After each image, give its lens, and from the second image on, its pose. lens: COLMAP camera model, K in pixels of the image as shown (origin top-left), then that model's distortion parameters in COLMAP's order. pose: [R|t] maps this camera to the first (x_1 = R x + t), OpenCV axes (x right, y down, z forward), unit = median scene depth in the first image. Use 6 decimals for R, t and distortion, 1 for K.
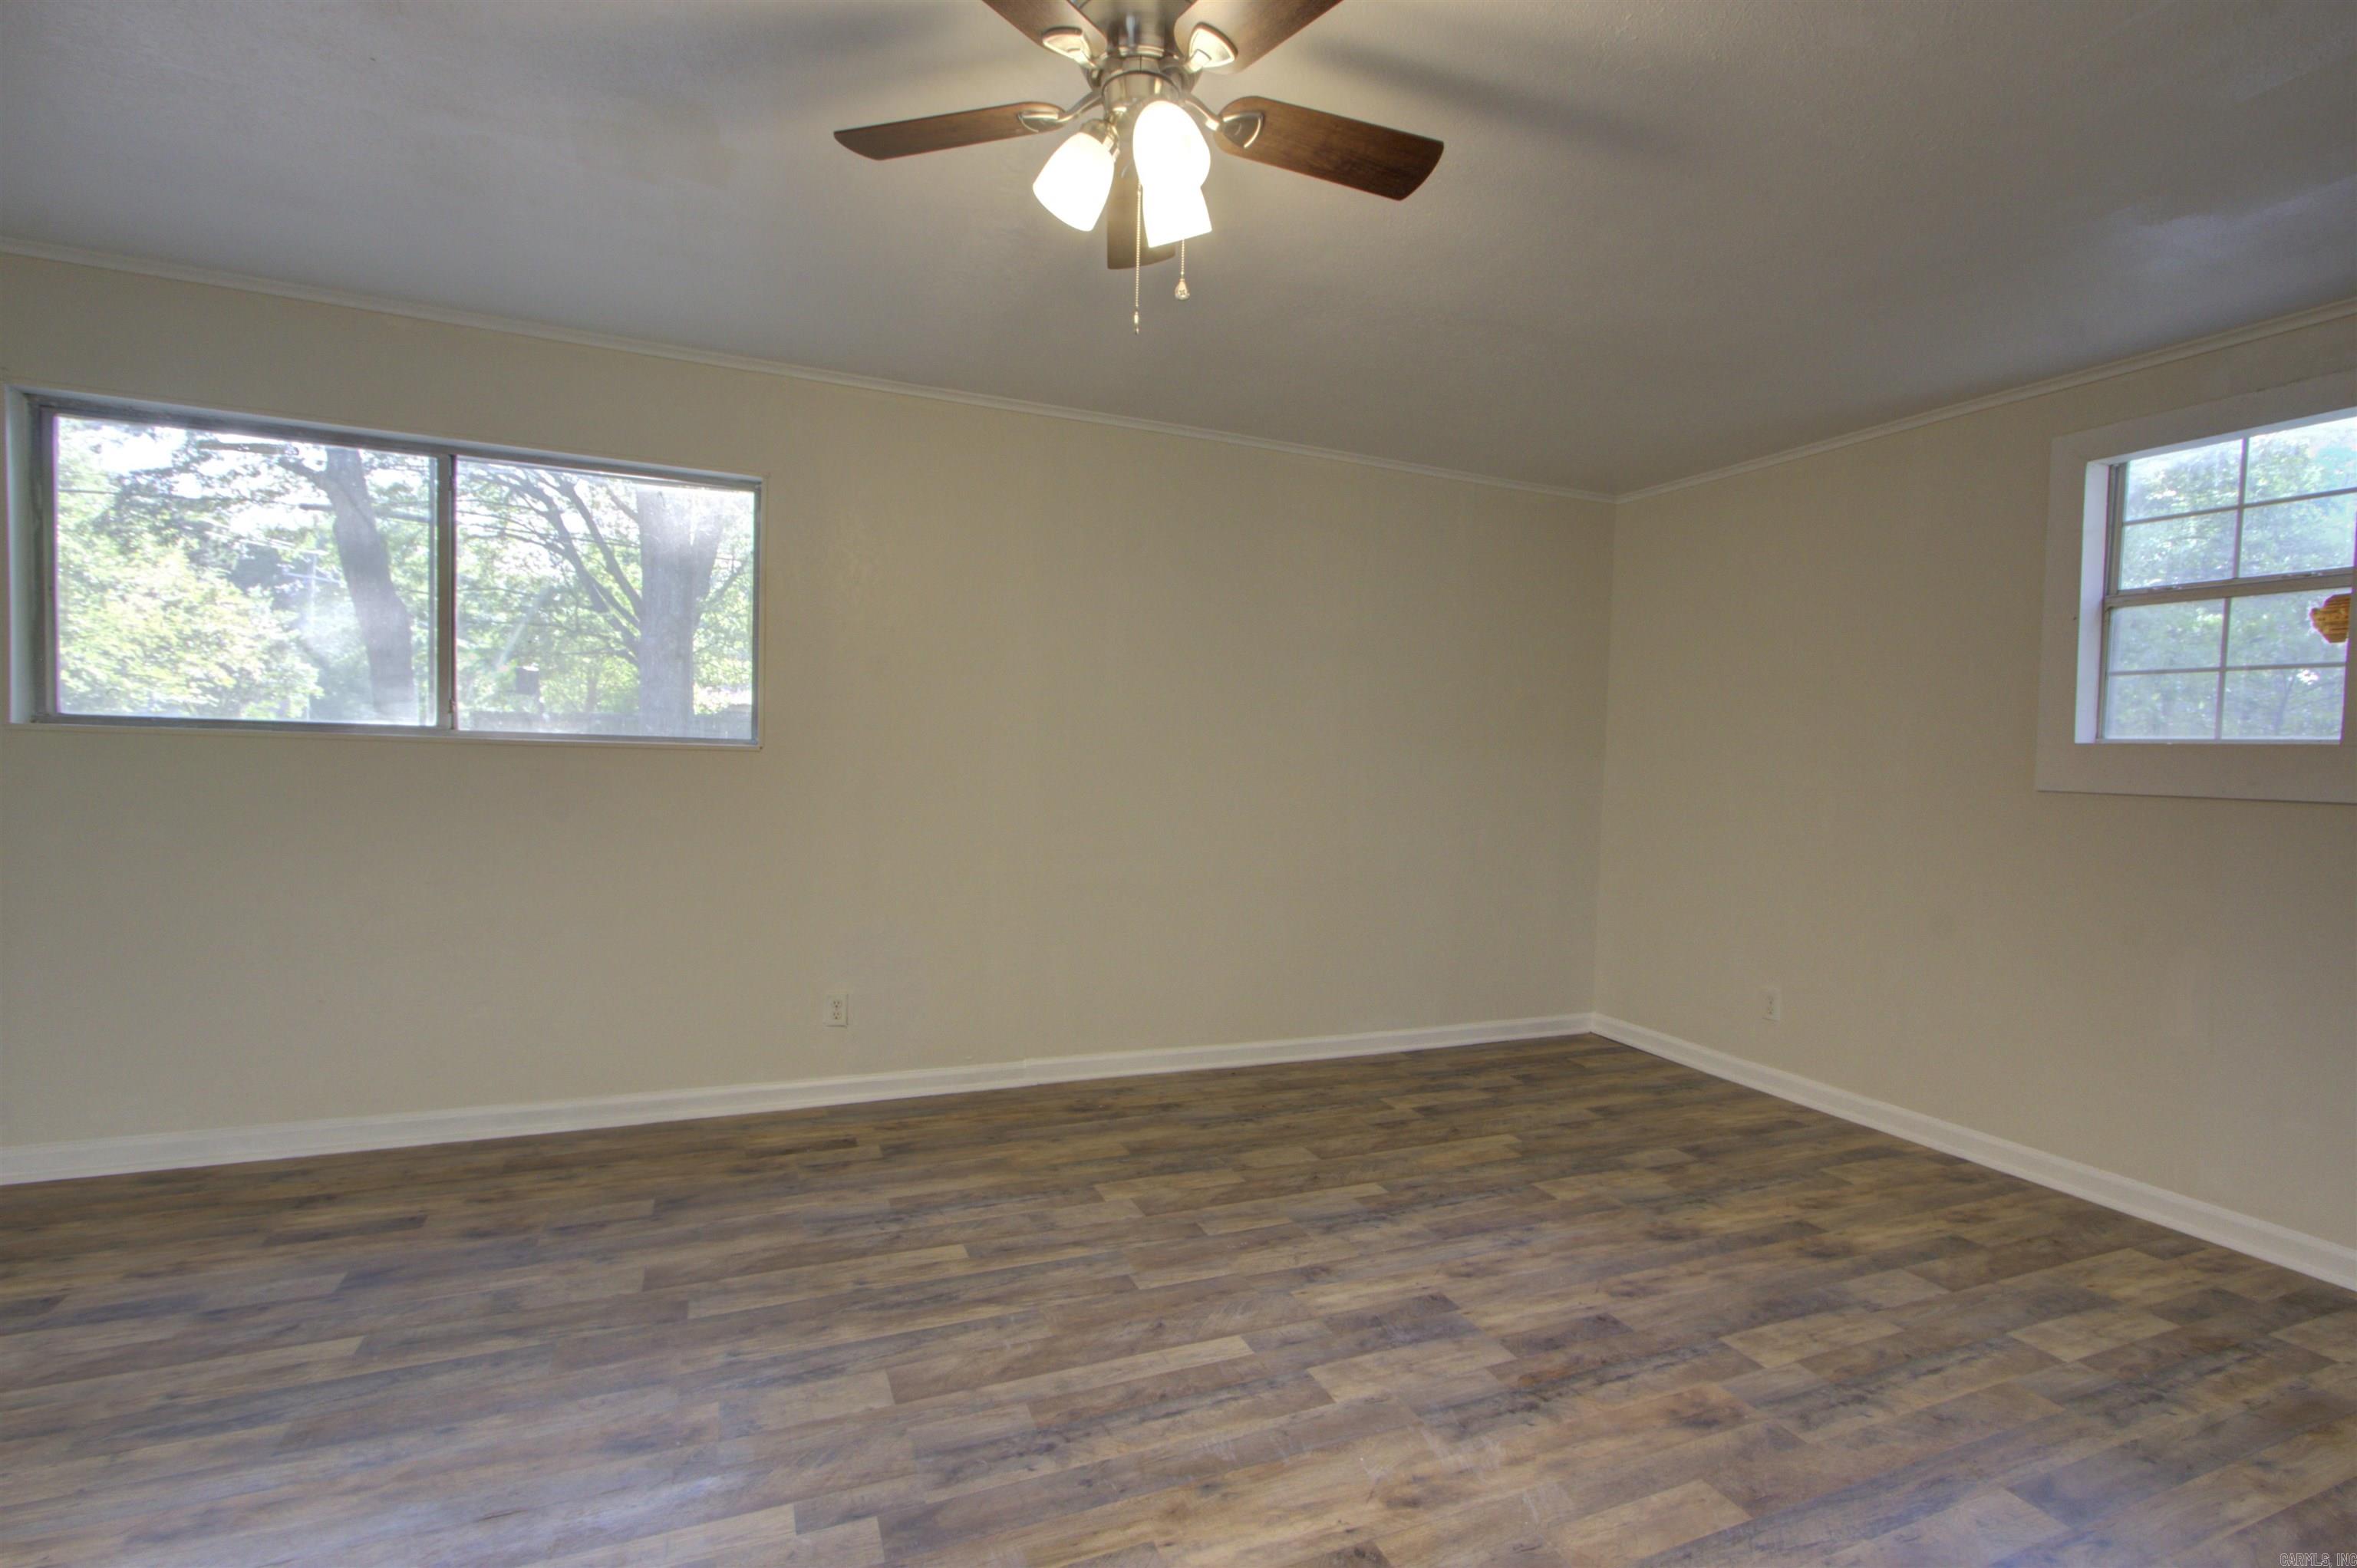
lens RADIAL K [[1081.5, 0, 1185.3], [0, 1081.5, 759.2], [0, 0, 1]] dist [-0.008588, 0.005036]
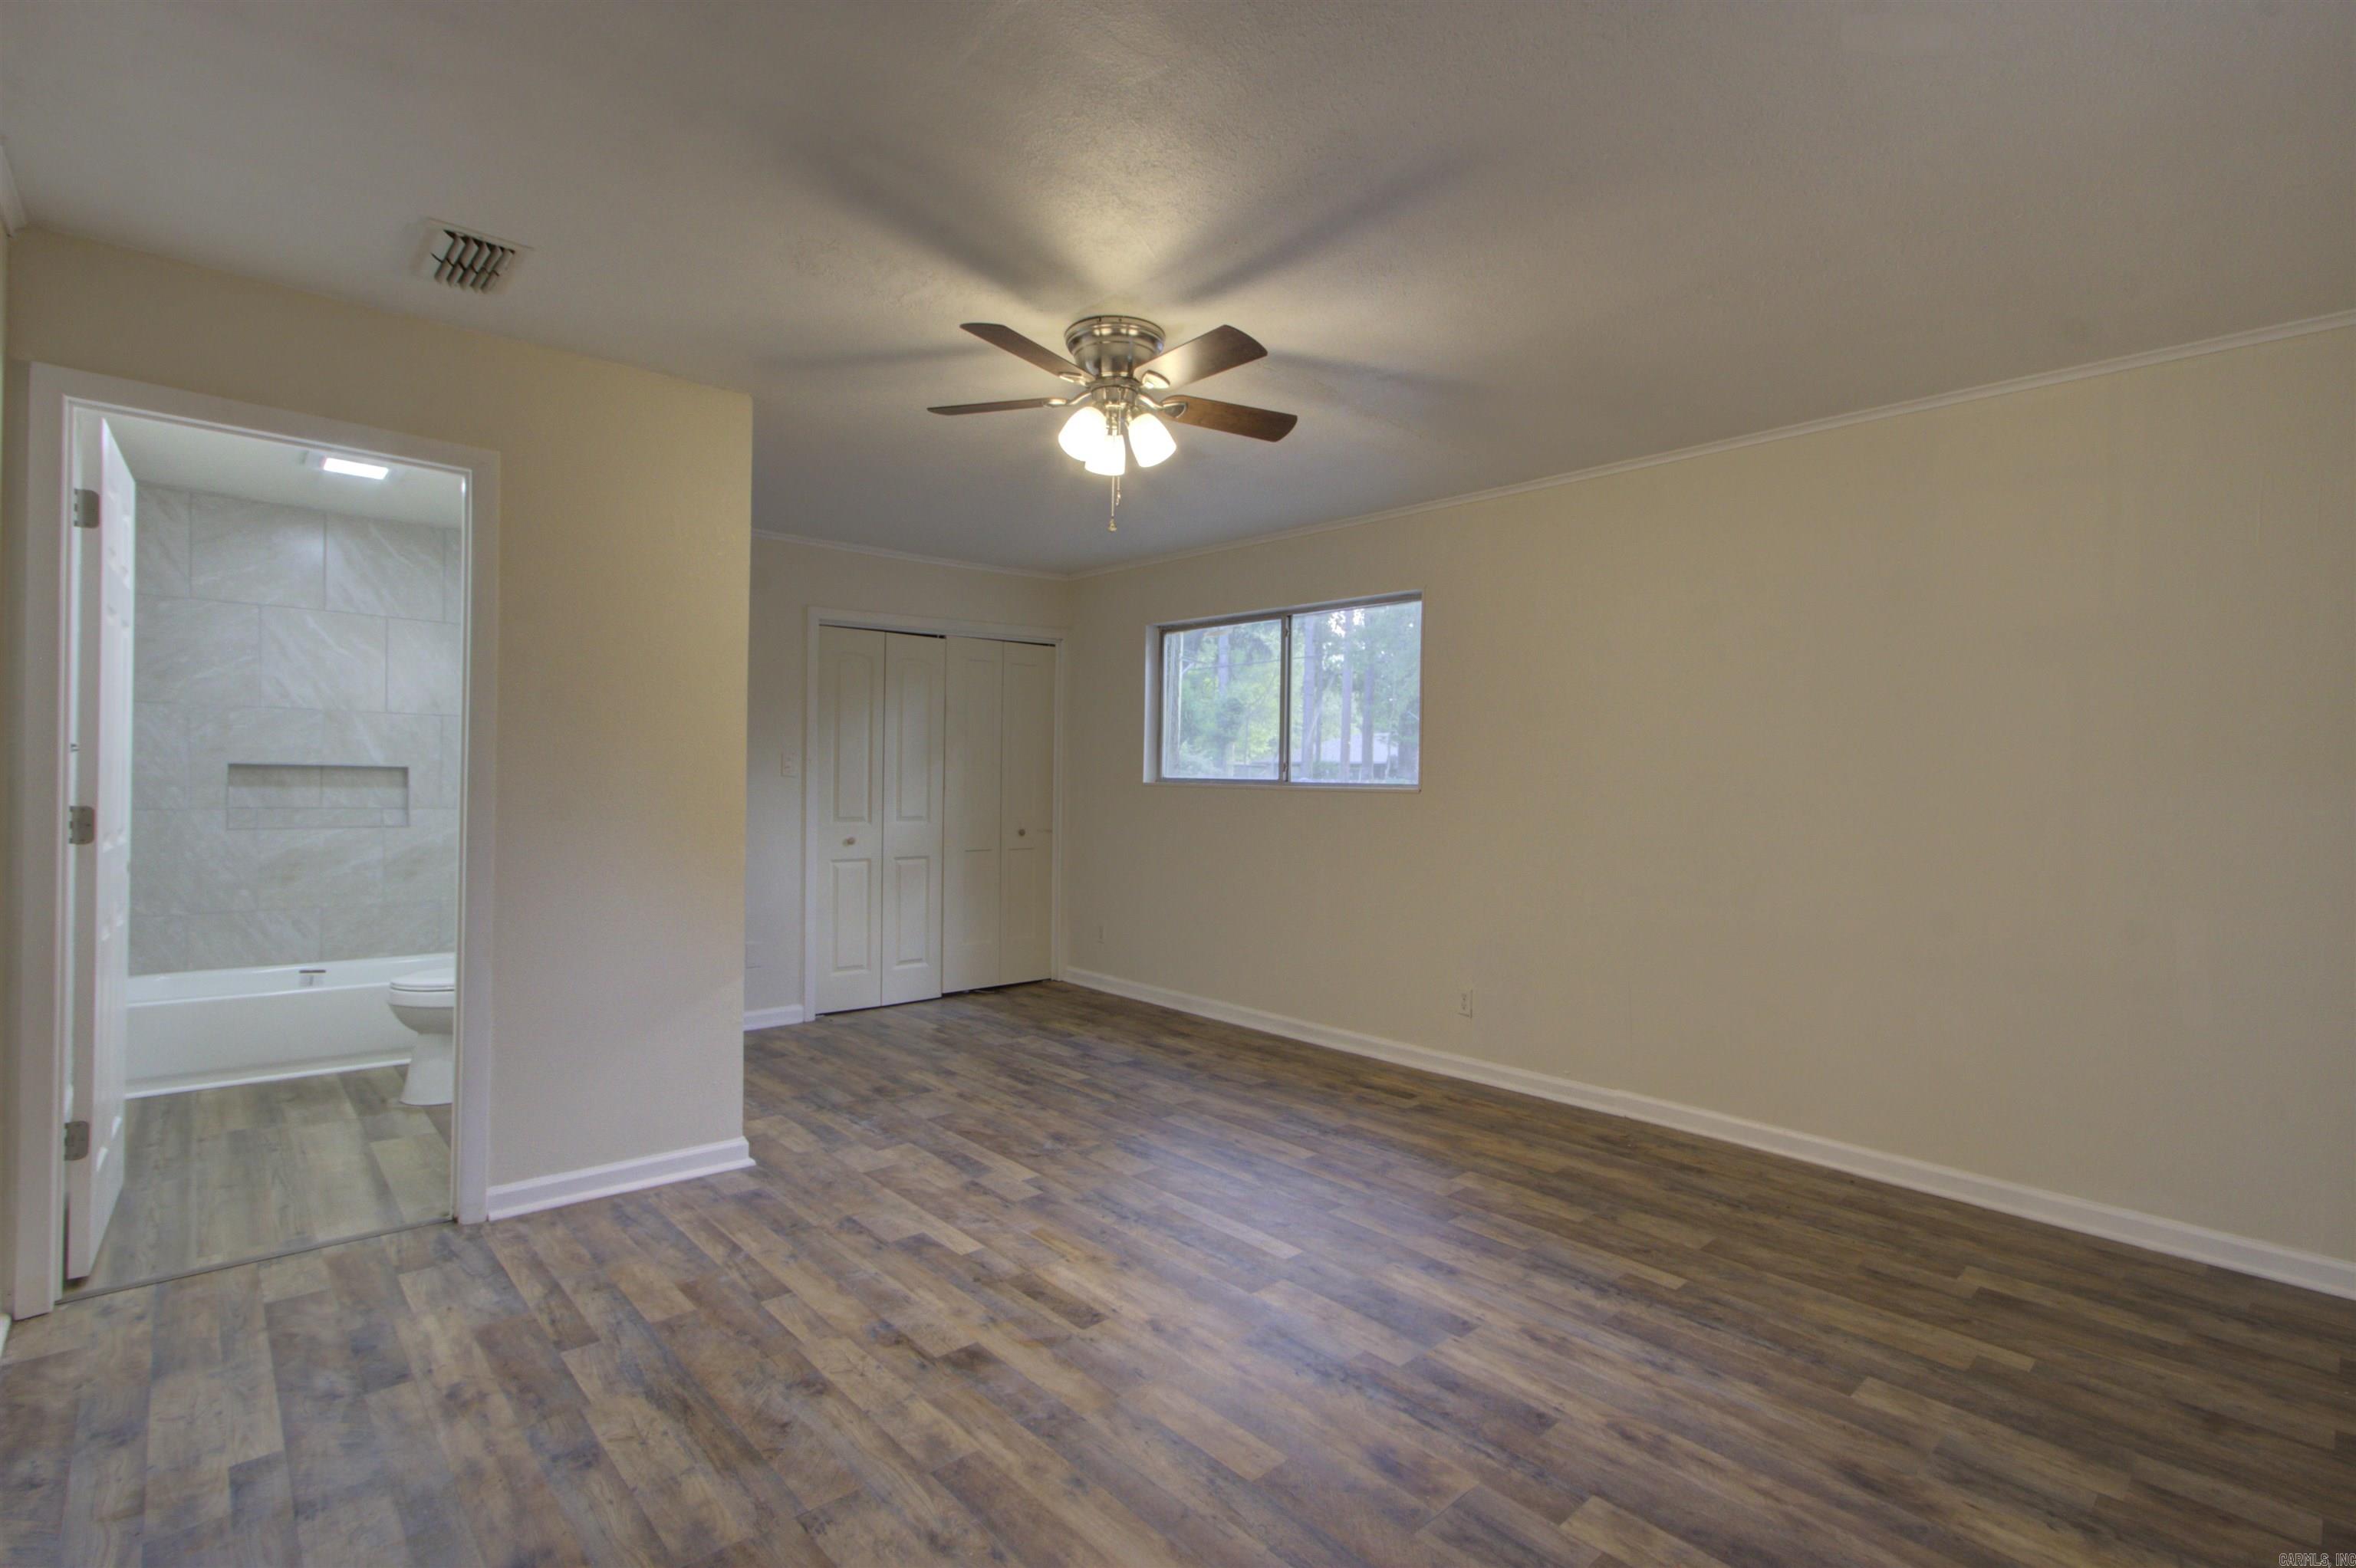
lens RADIAL K [[1081.0, 0, 1174.9], [0, 1081.0, 785.9], [0, 0, 1]] dist [-0.008588, 0.005036]
pose [[0.339437, -0.012700, -0.940543, 0.925543], [-0.005624, 0.999864, -0.015531, 0.003903], [0.940612, 0.010562, 0.339319, 0.322517]]
